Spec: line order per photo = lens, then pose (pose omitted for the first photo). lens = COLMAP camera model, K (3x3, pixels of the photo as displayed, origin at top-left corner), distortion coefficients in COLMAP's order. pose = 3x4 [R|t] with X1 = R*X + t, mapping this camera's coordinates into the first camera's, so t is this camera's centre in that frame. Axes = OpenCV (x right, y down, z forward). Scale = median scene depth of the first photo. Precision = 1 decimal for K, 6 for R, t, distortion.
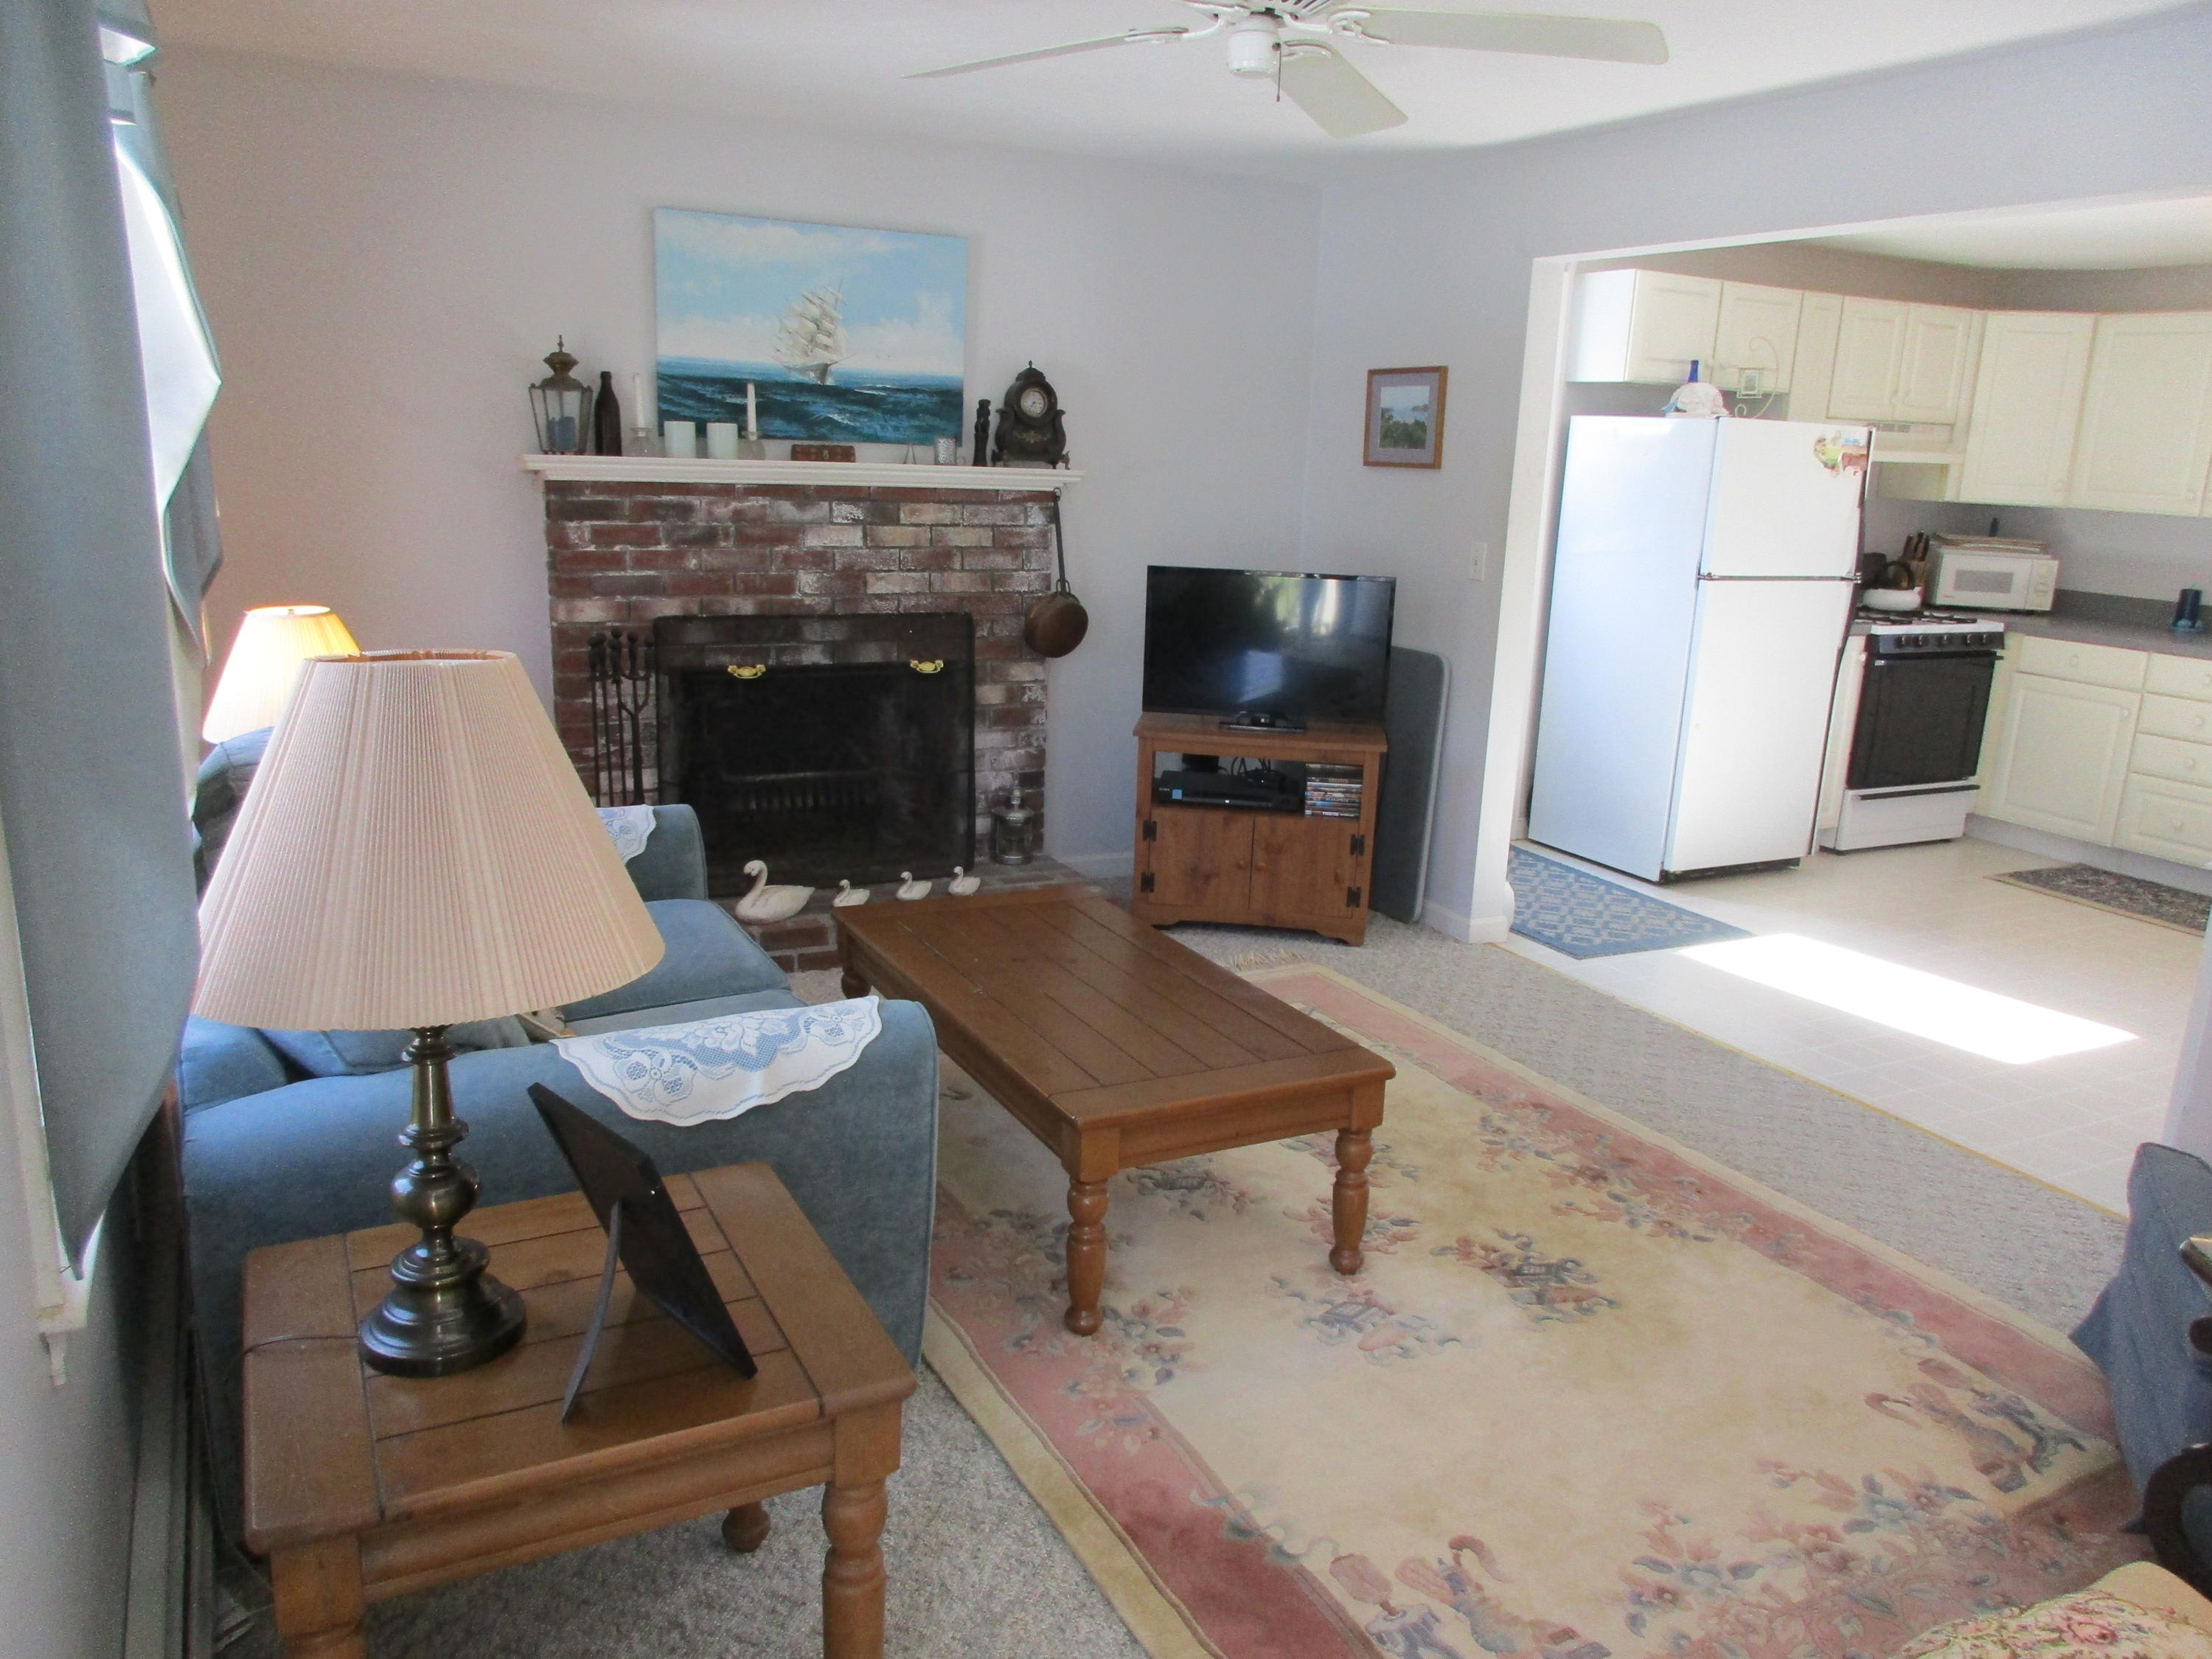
lens RADIAL K [[1642.4, 0, 1123.2], [0, 1642.4, 816.4], [0, 0, 1]] dist [-0.012187, 0.005142]
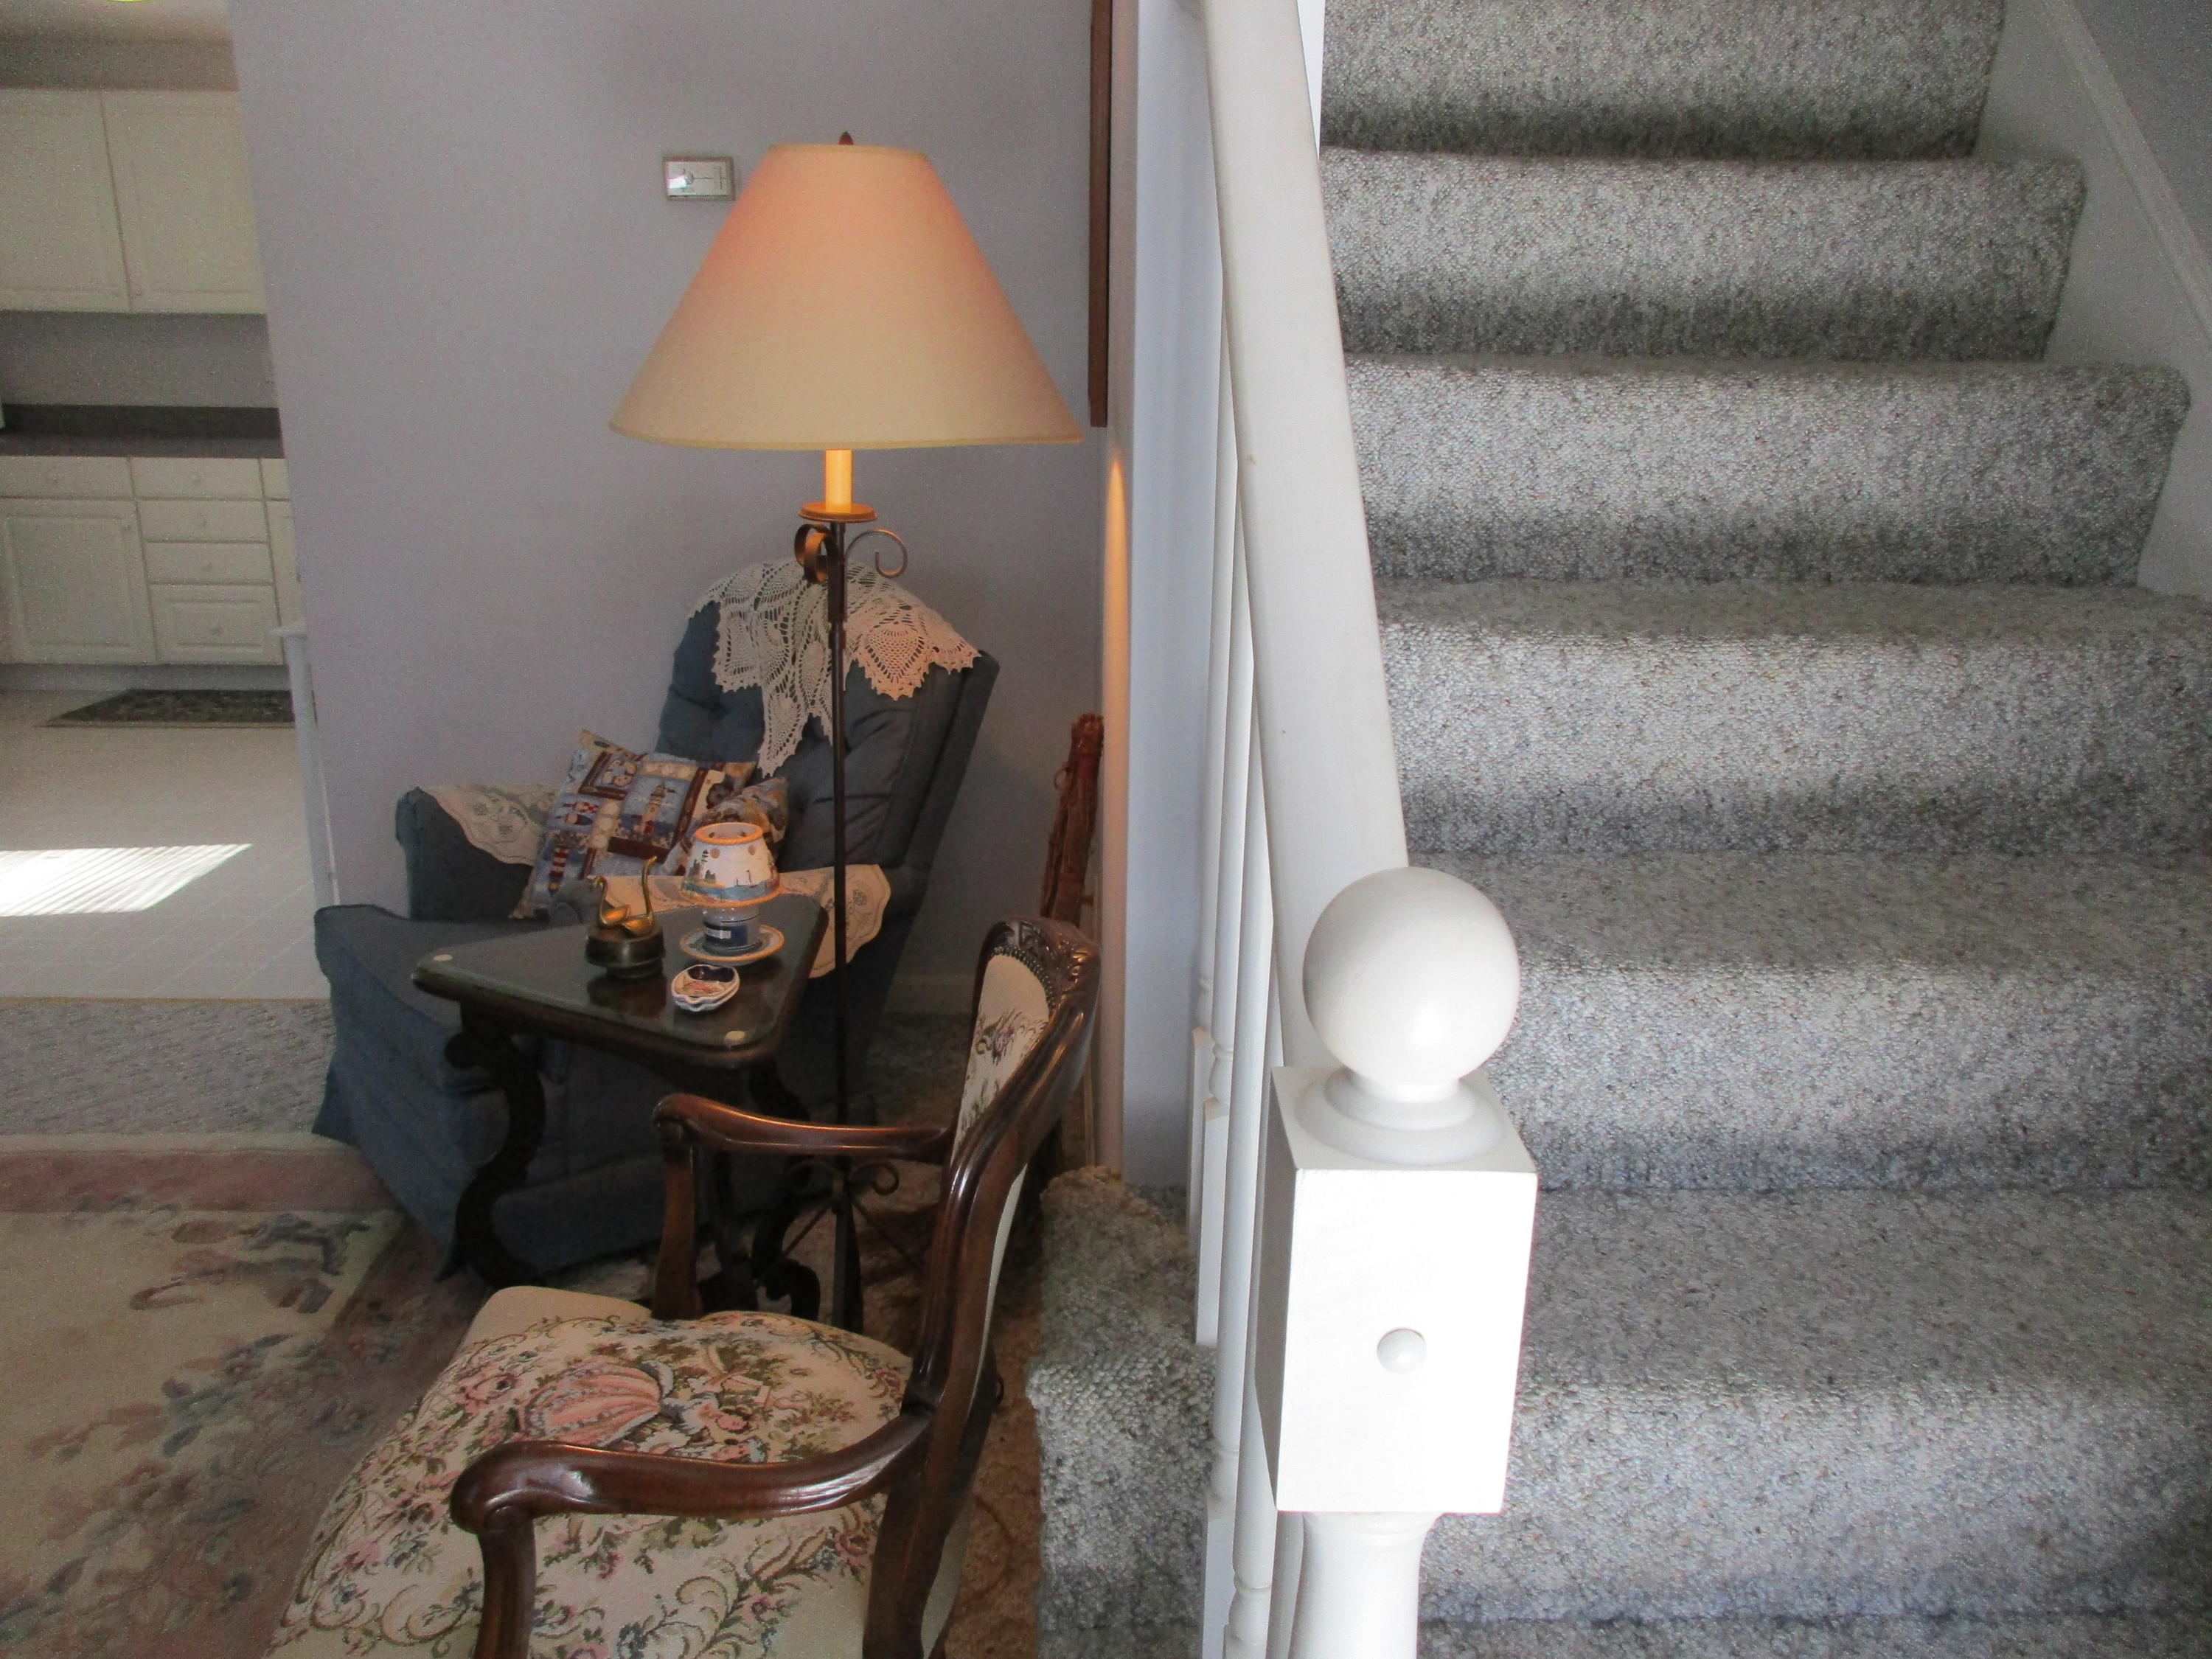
lens RADIAL K [[1642.4, 0, 1114.6], [0, 1642.4, 816.8], [0, 0, 1]] dist [-0.012187, 0.005142]
pose [[0.446915, -0.287116, 0.847249, 0.019417], [0.208342, 0.954458, 0.213549, 0.021317], [-0.869977, 0.081080, 0.486380, 0.065765]]
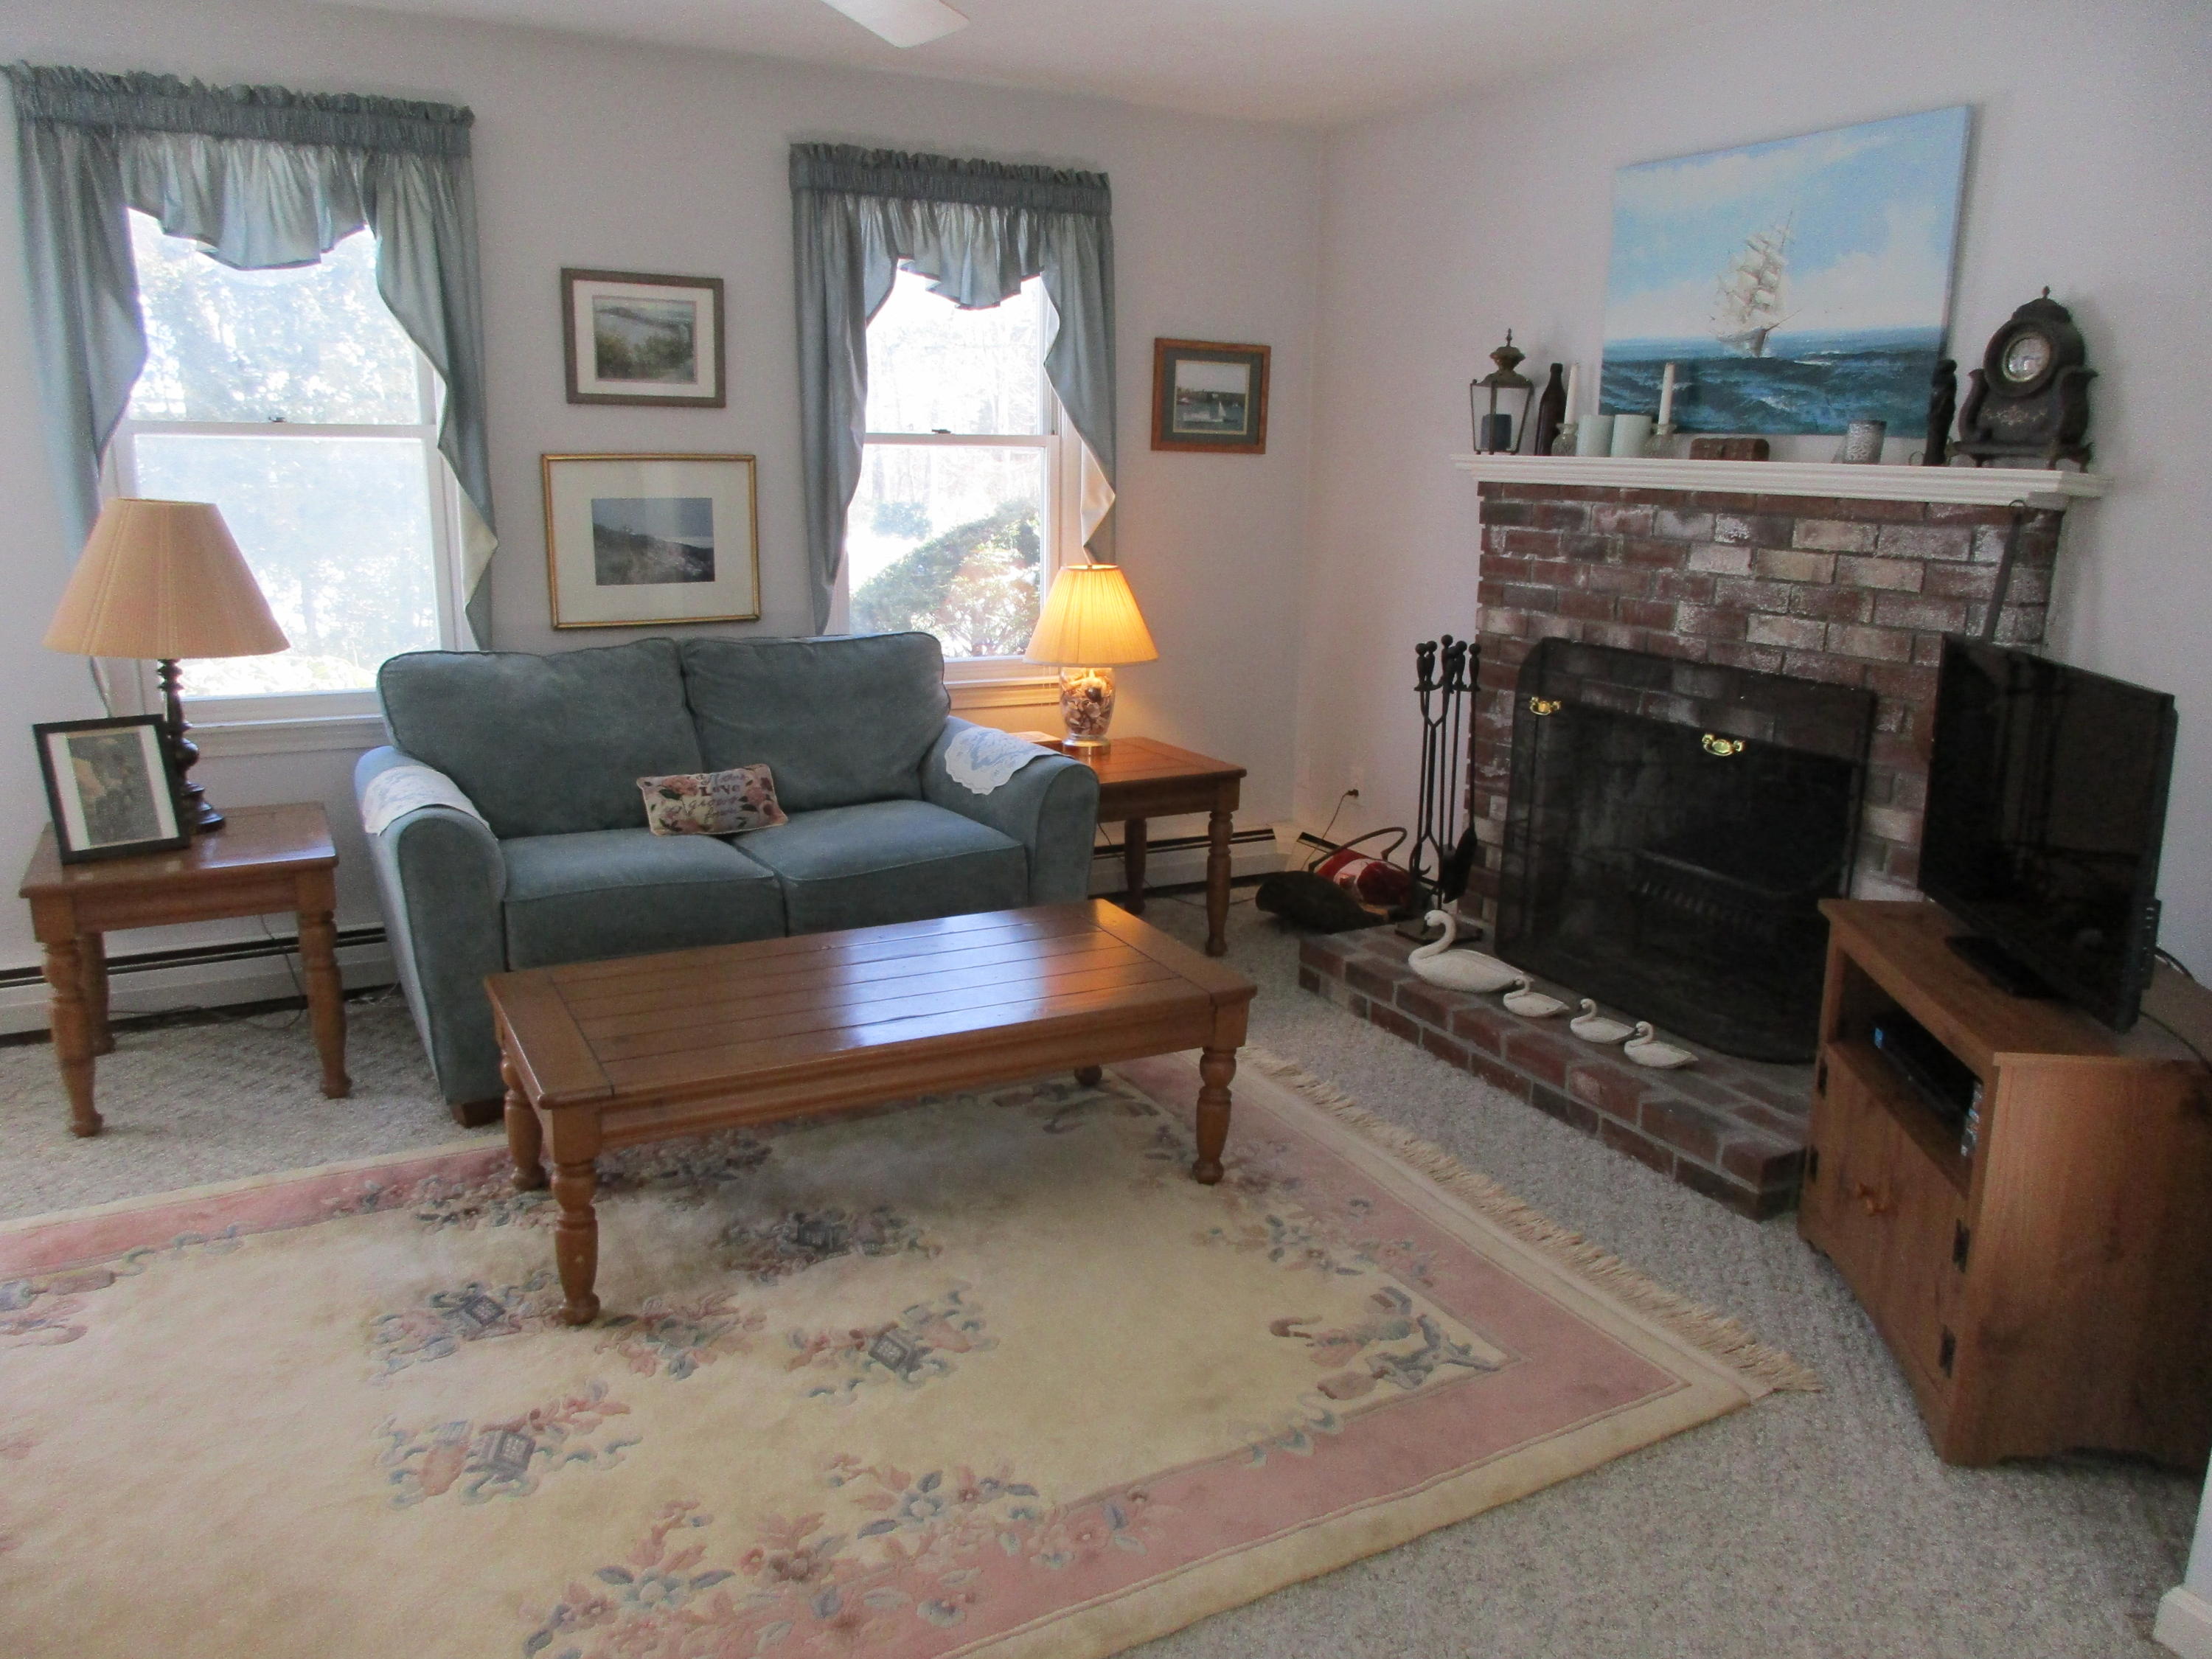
lens RADIAL K [[1642.4, 0, 1120.8], [0, 1642.4, 832.2], [0, 0, 1]] dist [-0.012187, 0.005142]
pose [[0.005600, 0.193702, -0.981044, 0.590485], [-0.241967, 0.952169, 0.186620, -0.127336], [0.970268, 0.236335, 0.052201, 0.734286]]
